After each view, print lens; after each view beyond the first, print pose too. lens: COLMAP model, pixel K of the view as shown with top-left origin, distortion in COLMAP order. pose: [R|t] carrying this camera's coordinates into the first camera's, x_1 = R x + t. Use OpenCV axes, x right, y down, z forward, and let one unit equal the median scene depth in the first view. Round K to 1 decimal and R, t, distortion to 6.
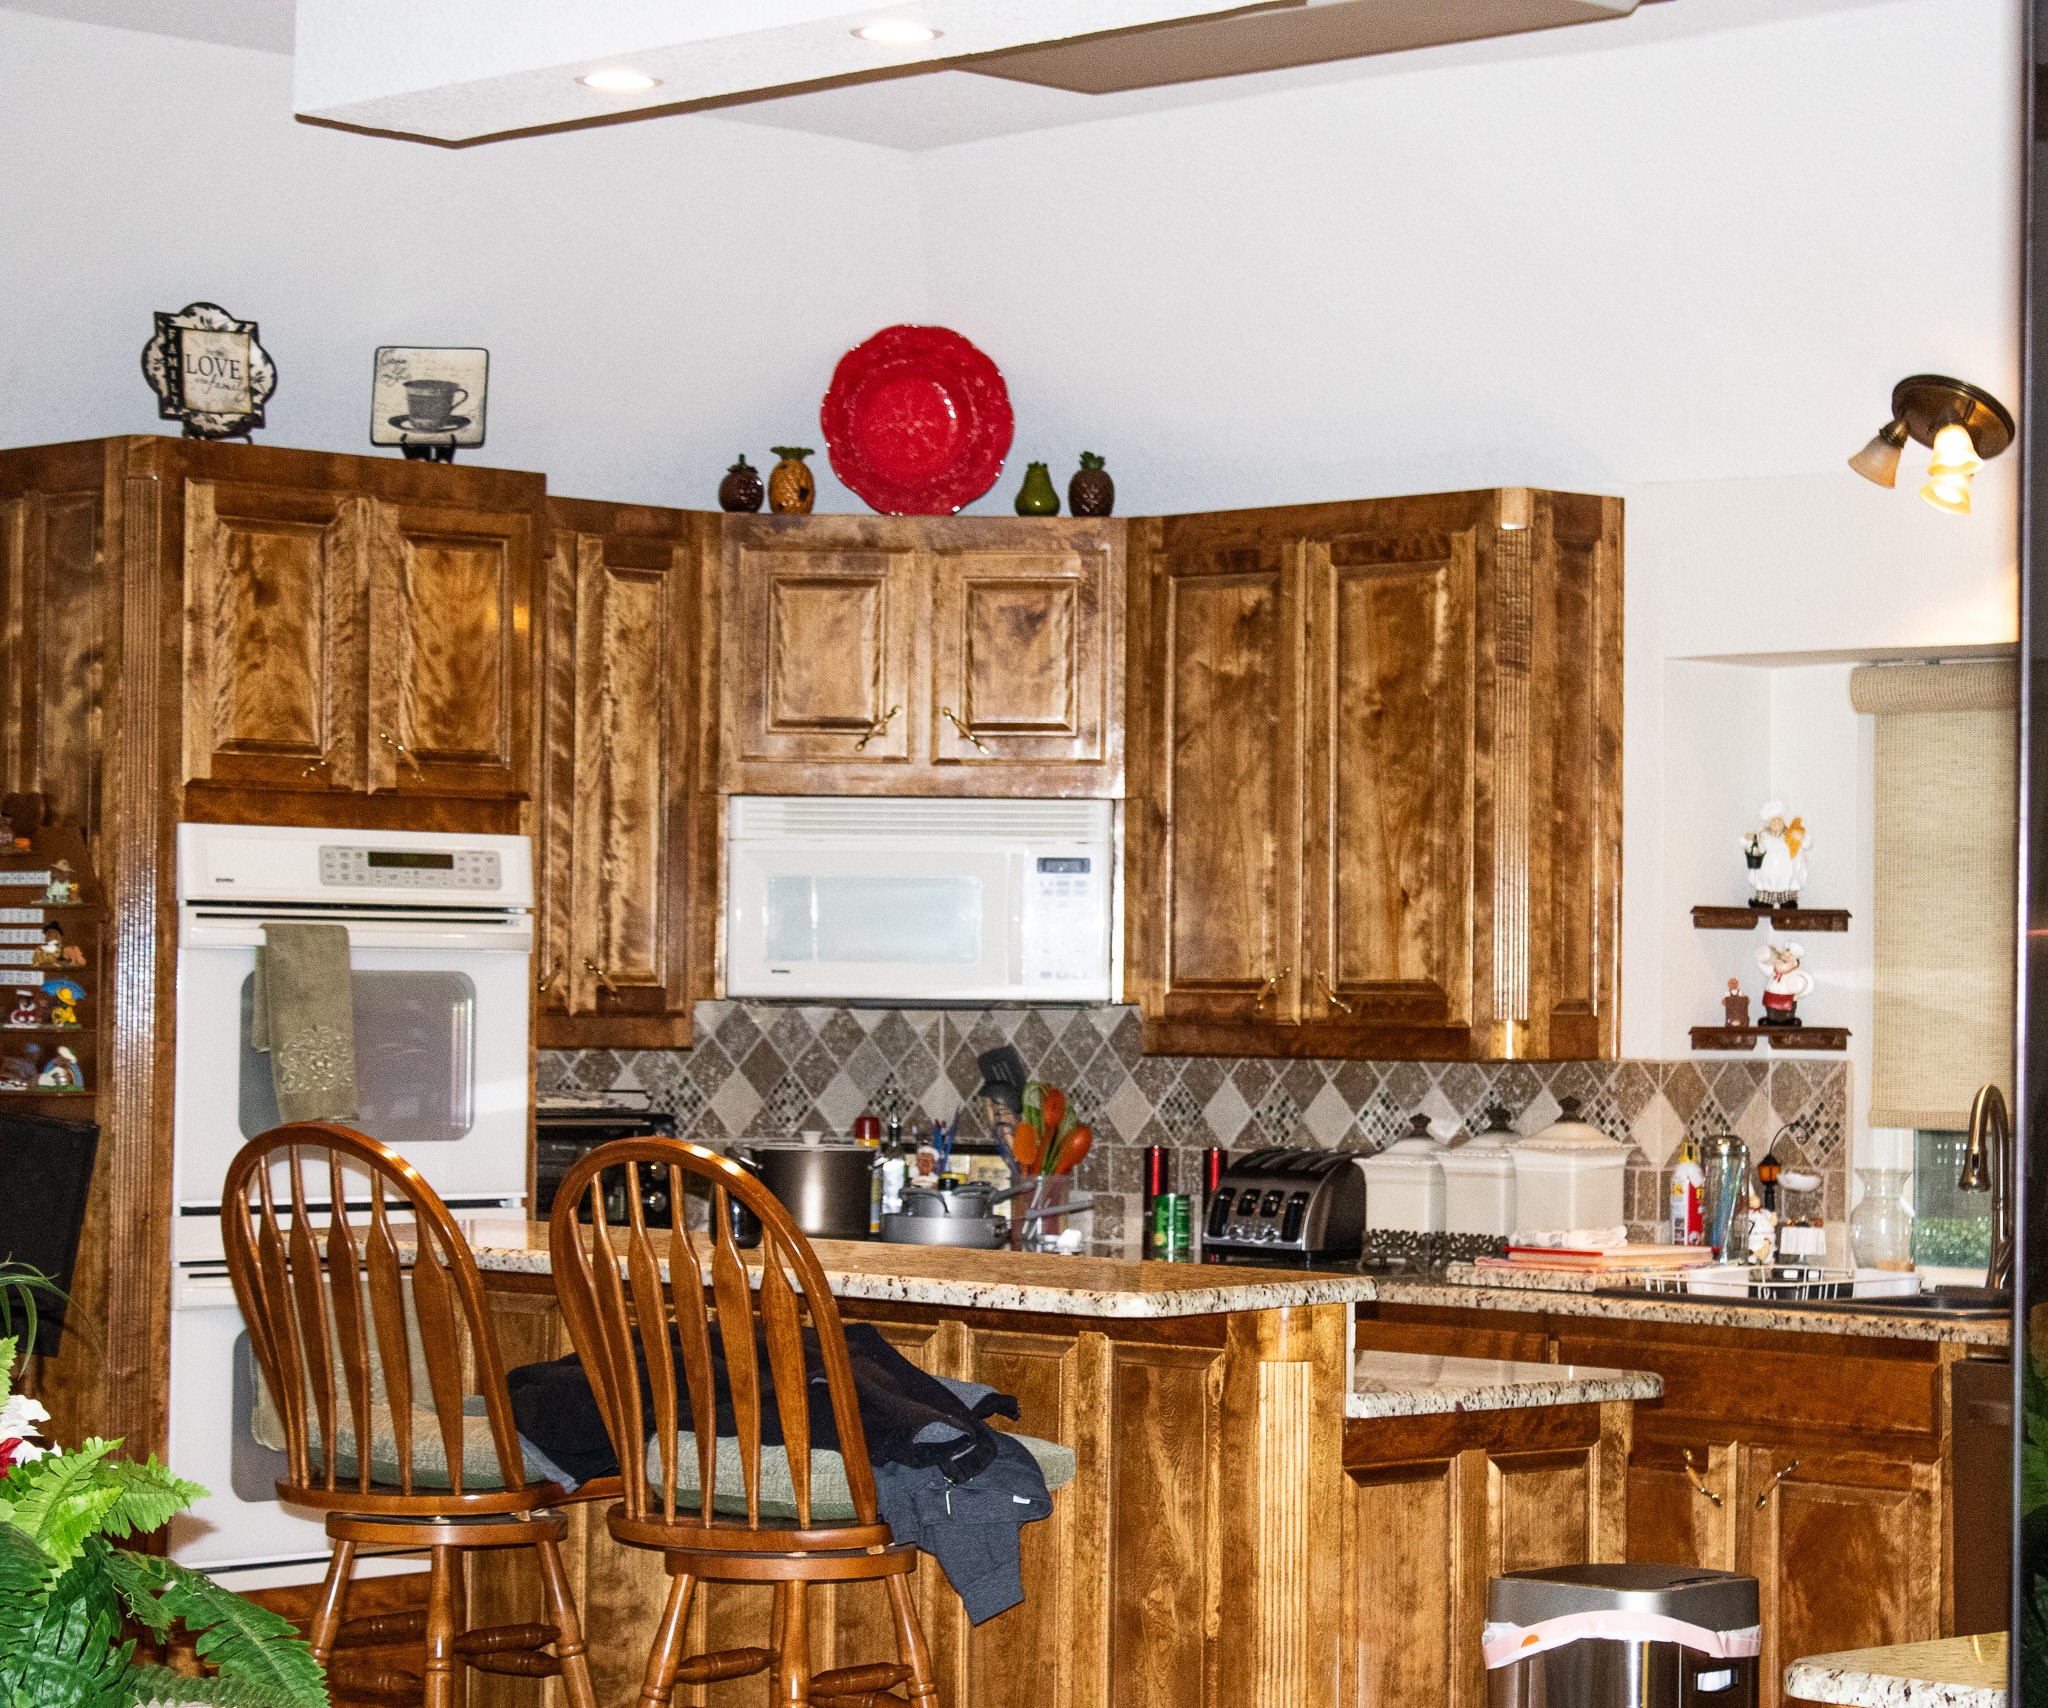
lens RADIAL K [[5427.7, 0, 1025.8], [0, 5427.7, 861.3], [0, 0, 1]] dist [0.139678, 0.000000]
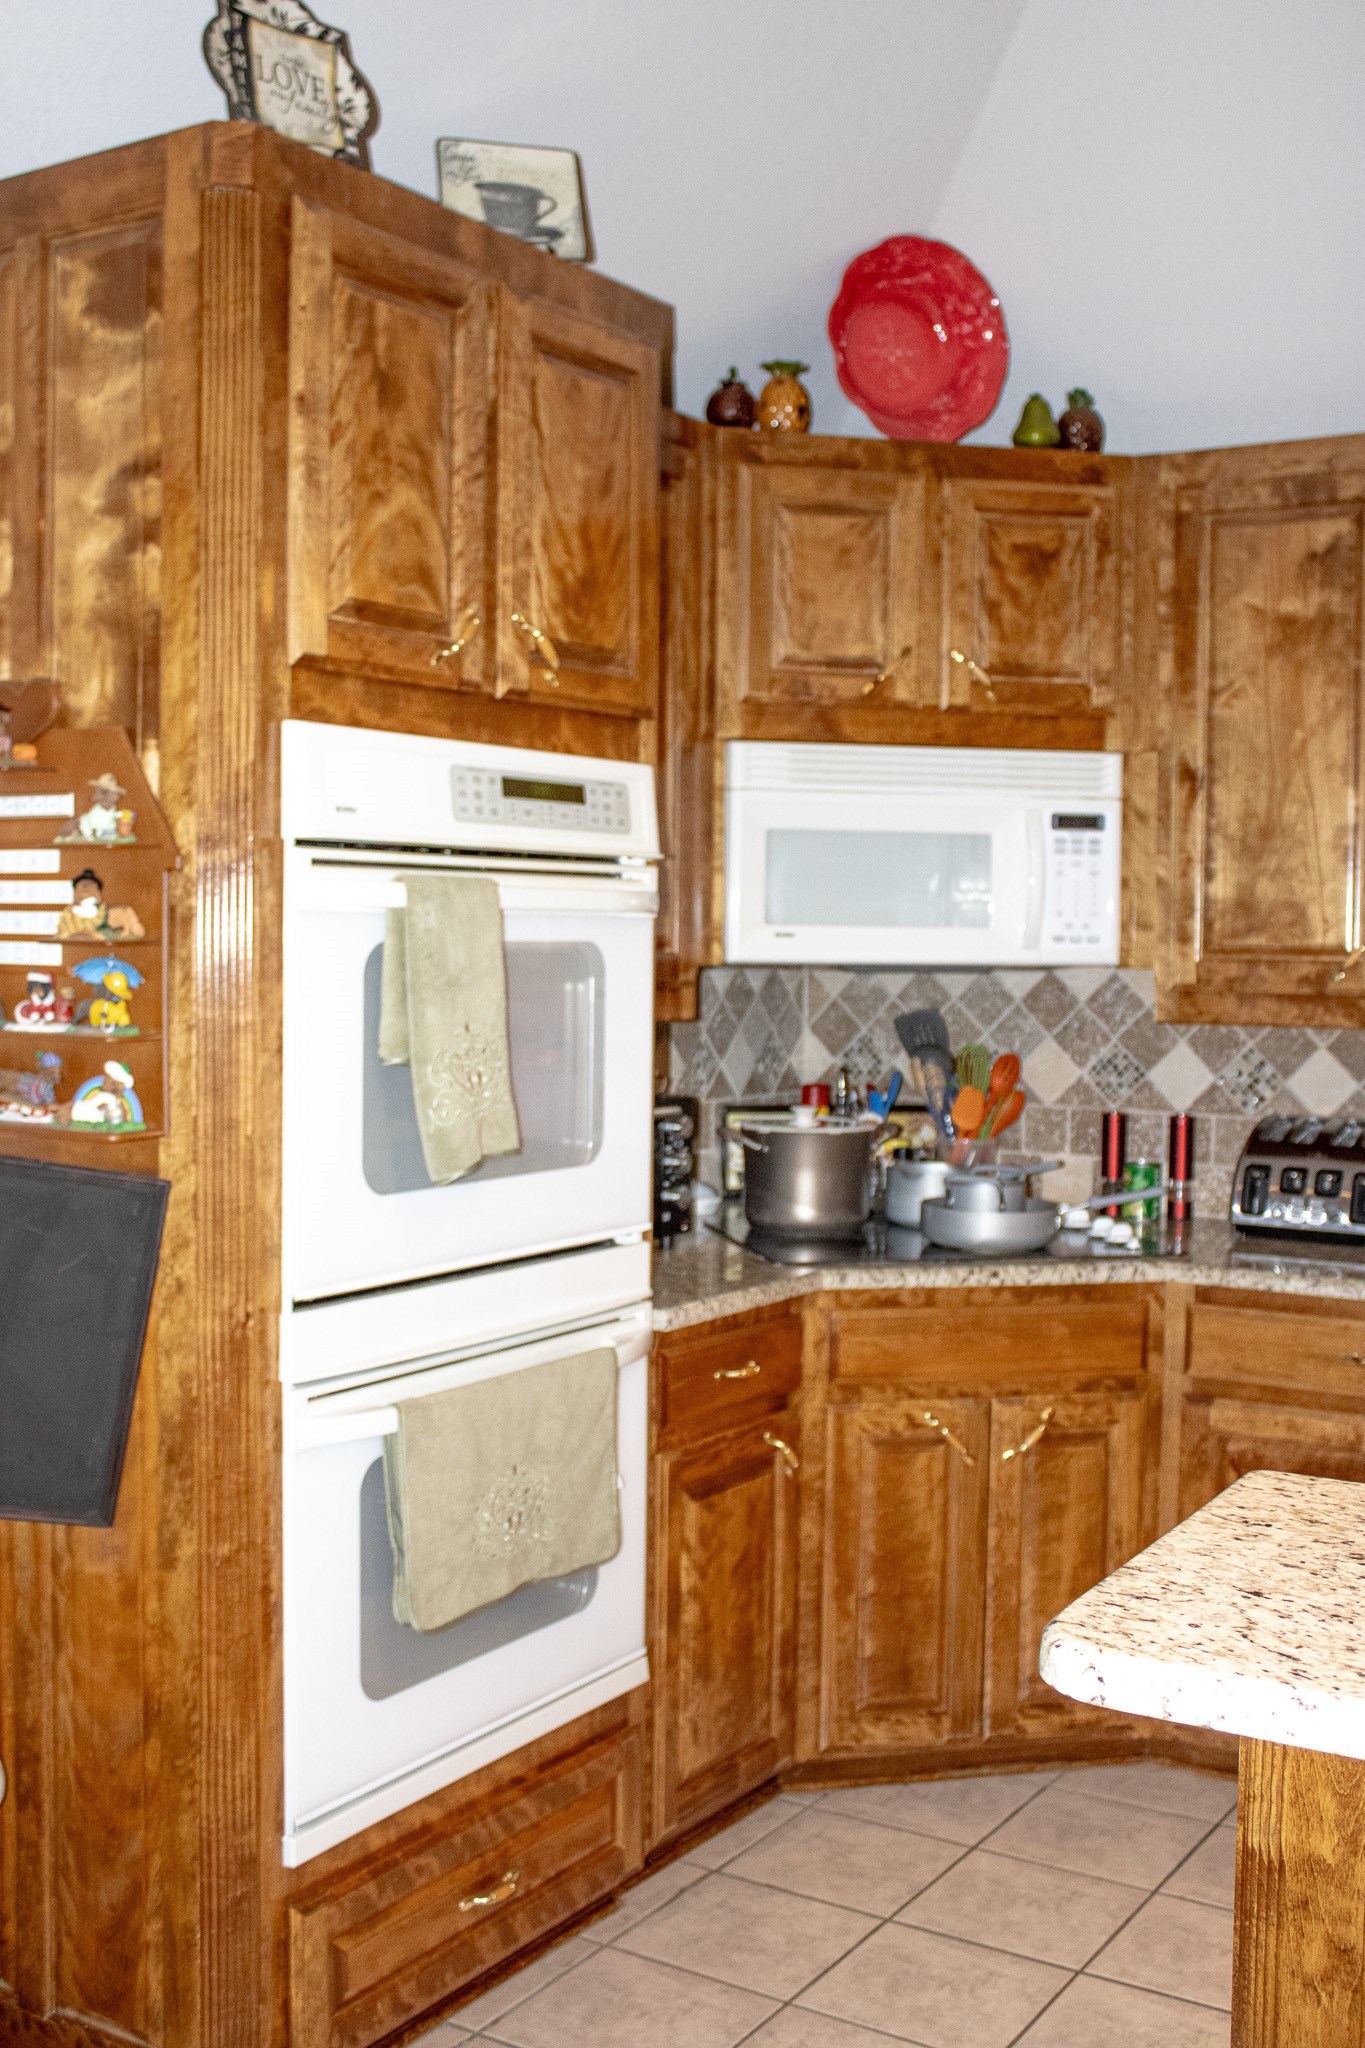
lens RADIAL K [[2301.9, 0, 675.3], [0, 2301.9, 1010.6], [0, 0, 1]] dist [-0.068034, 0.000000]
pose [[0.973073, -0.007713, 0.230367, -0.167020], [-0.006732, 0.998063, 0.061852, 0.010088], [-0.230398, -0.061738, 0.971136, 0.689305]]
